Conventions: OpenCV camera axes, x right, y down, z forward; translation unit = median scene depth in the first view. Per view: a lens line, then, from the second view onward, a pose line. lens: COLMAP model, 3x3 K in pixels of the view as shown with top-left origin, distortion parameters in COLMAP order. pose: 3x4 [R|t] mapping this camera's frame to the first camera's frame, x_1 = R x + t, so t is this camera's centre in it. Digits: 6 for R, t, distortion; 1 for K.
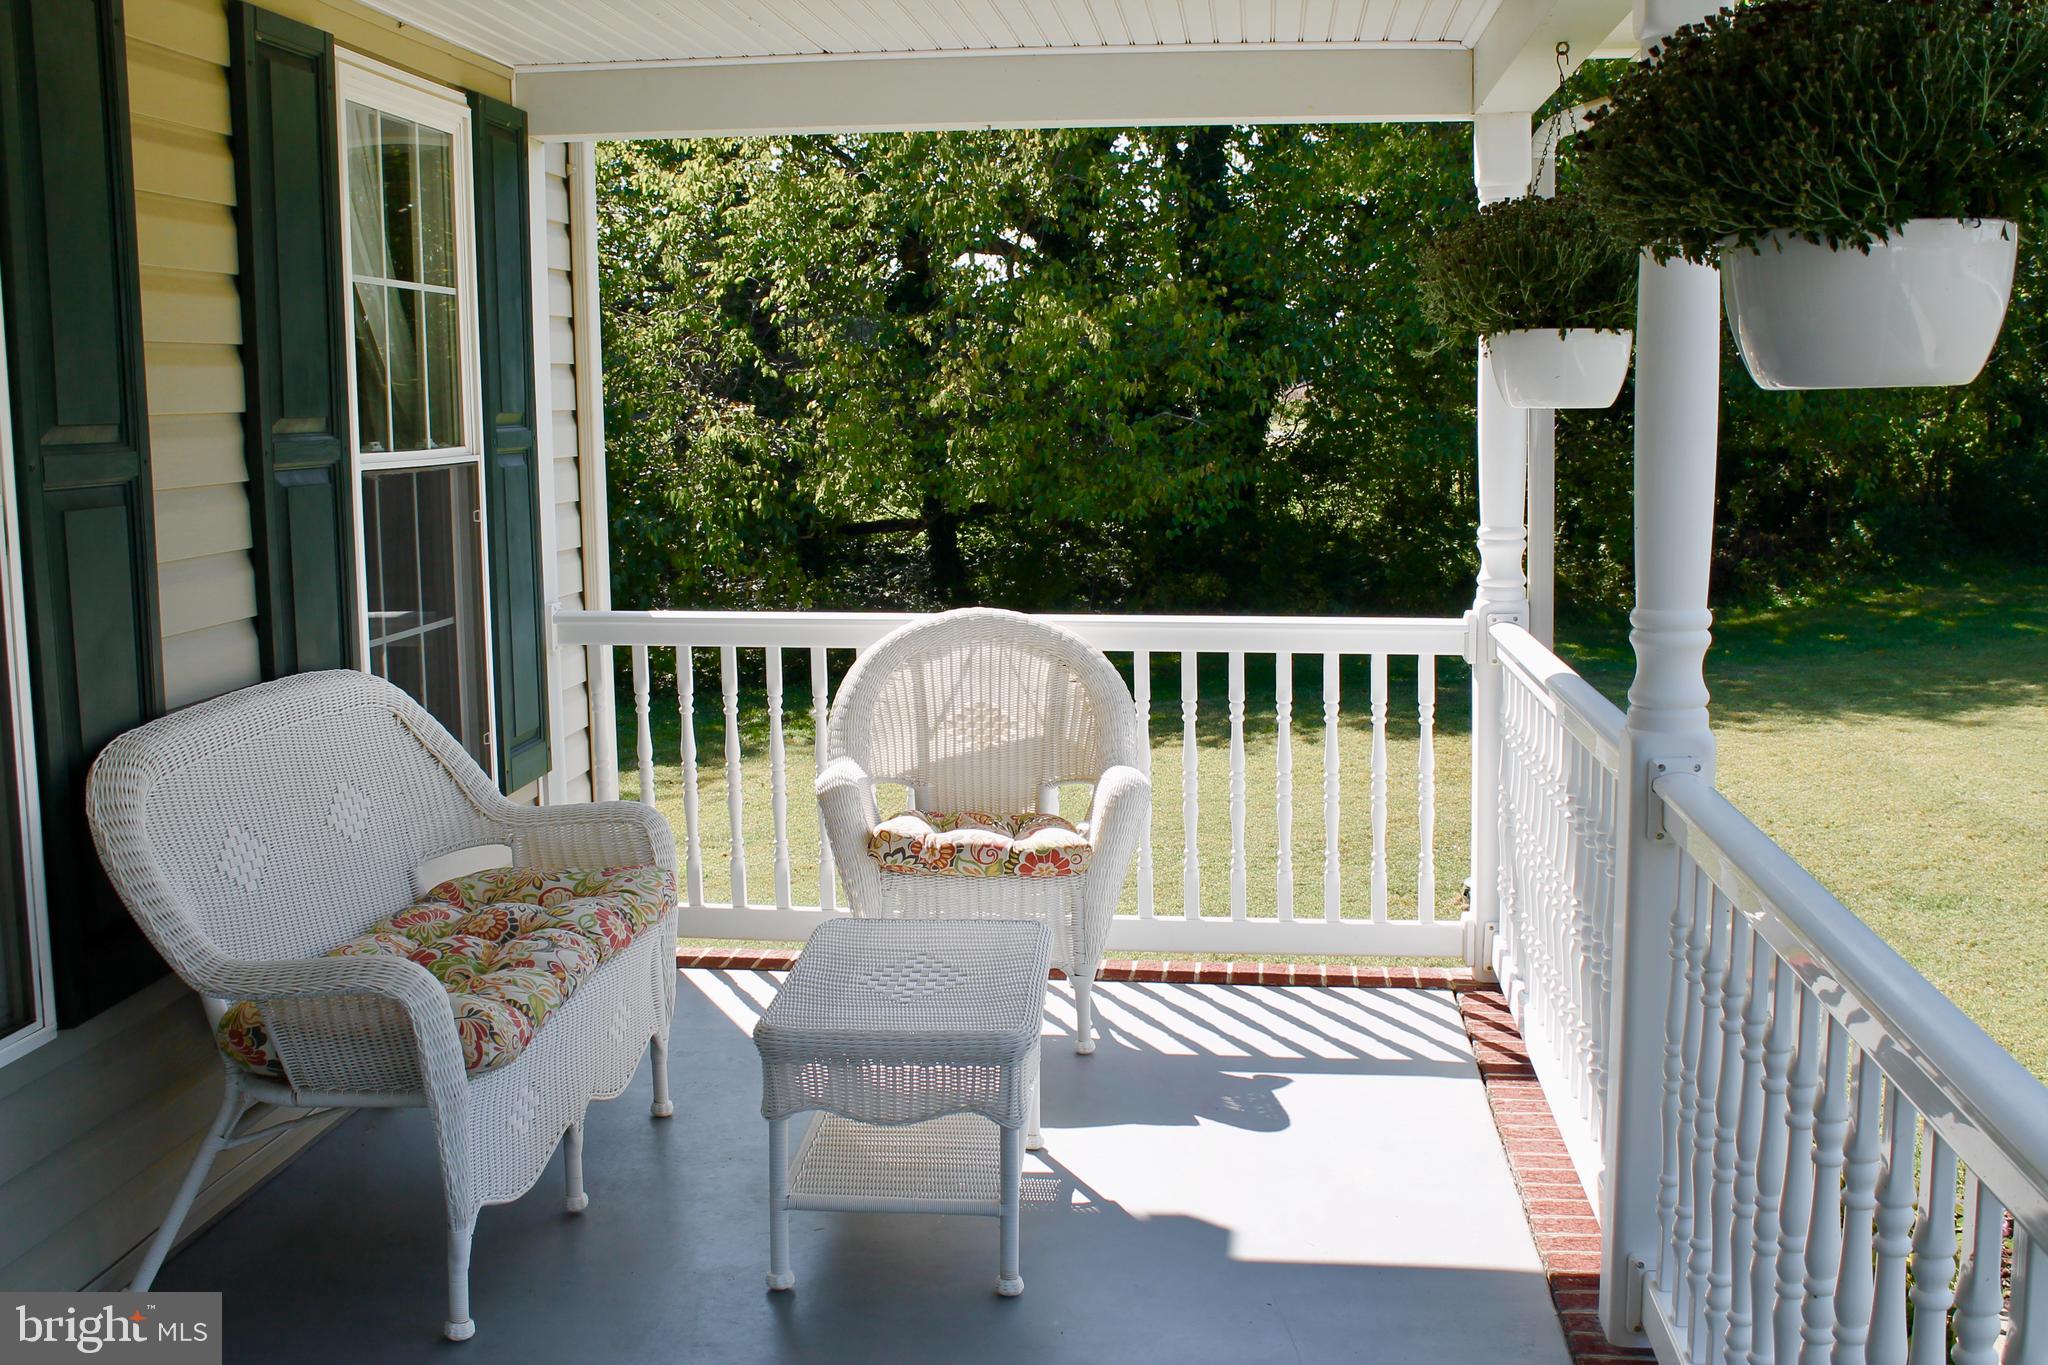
lens RADIAL K [[2087.4, 0, 981.8], [0, 2087.4, 693.6], [0, 0, 1]] dist [-0.142987, 0.131349]
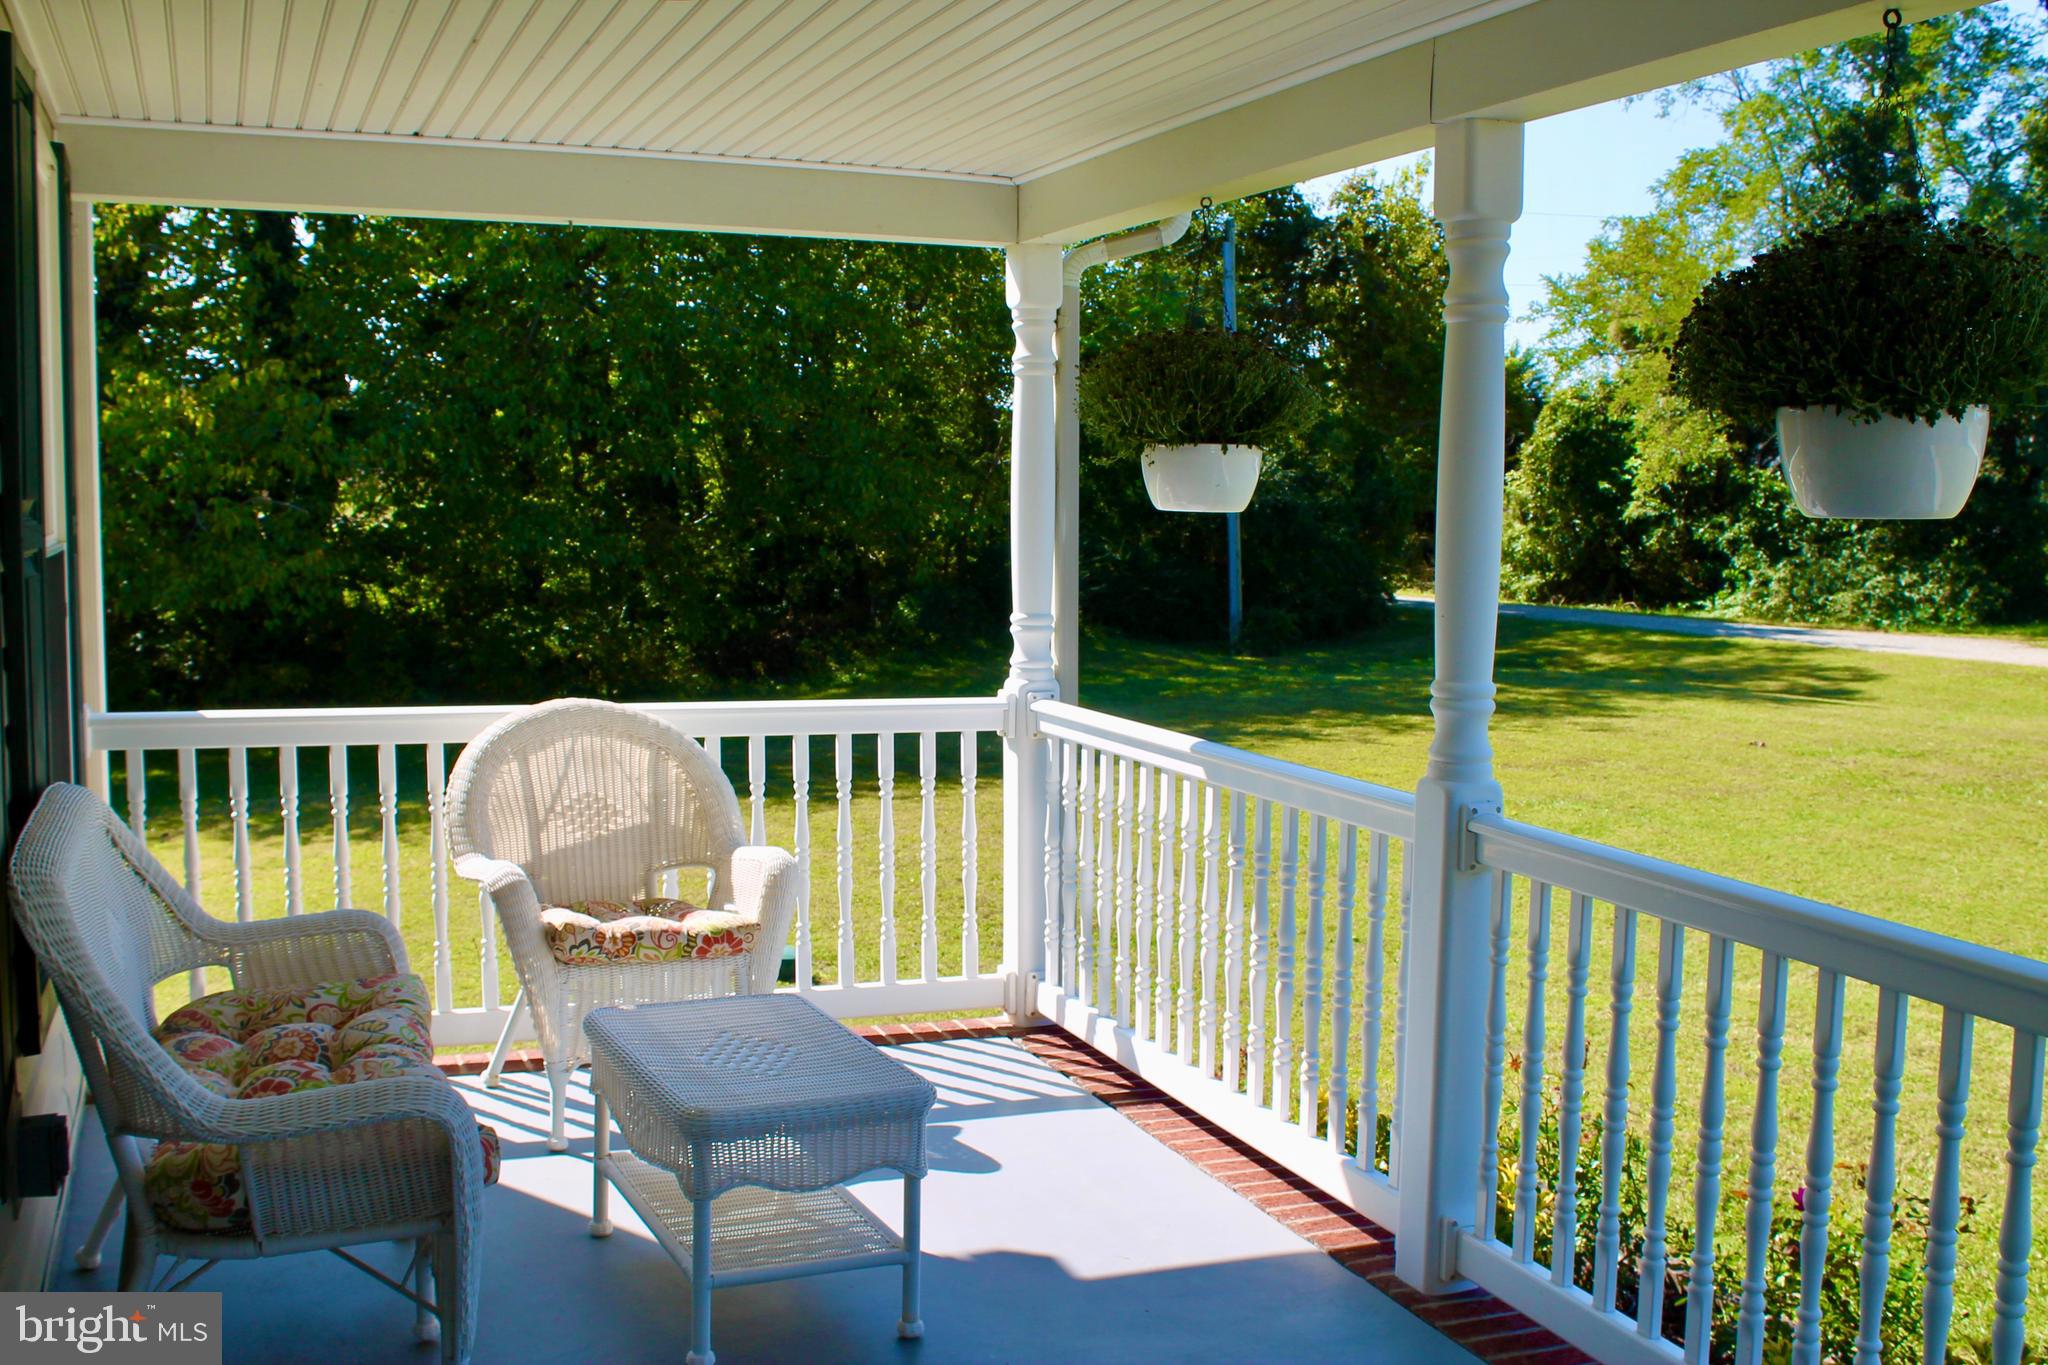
lens RADIAL K [[2087.4, 0, 981.8], [0, 2087.4, 693.6], [0, 0, 1]] dist [-0.142987, 0.131349]
pose [[0.885148, -0.022906, 0.464745, -0.296863], [0.041853, 0.998658, -0.030491, -0.004913], [-0.463423, 0.046440, 0.884920, 0.023371]]
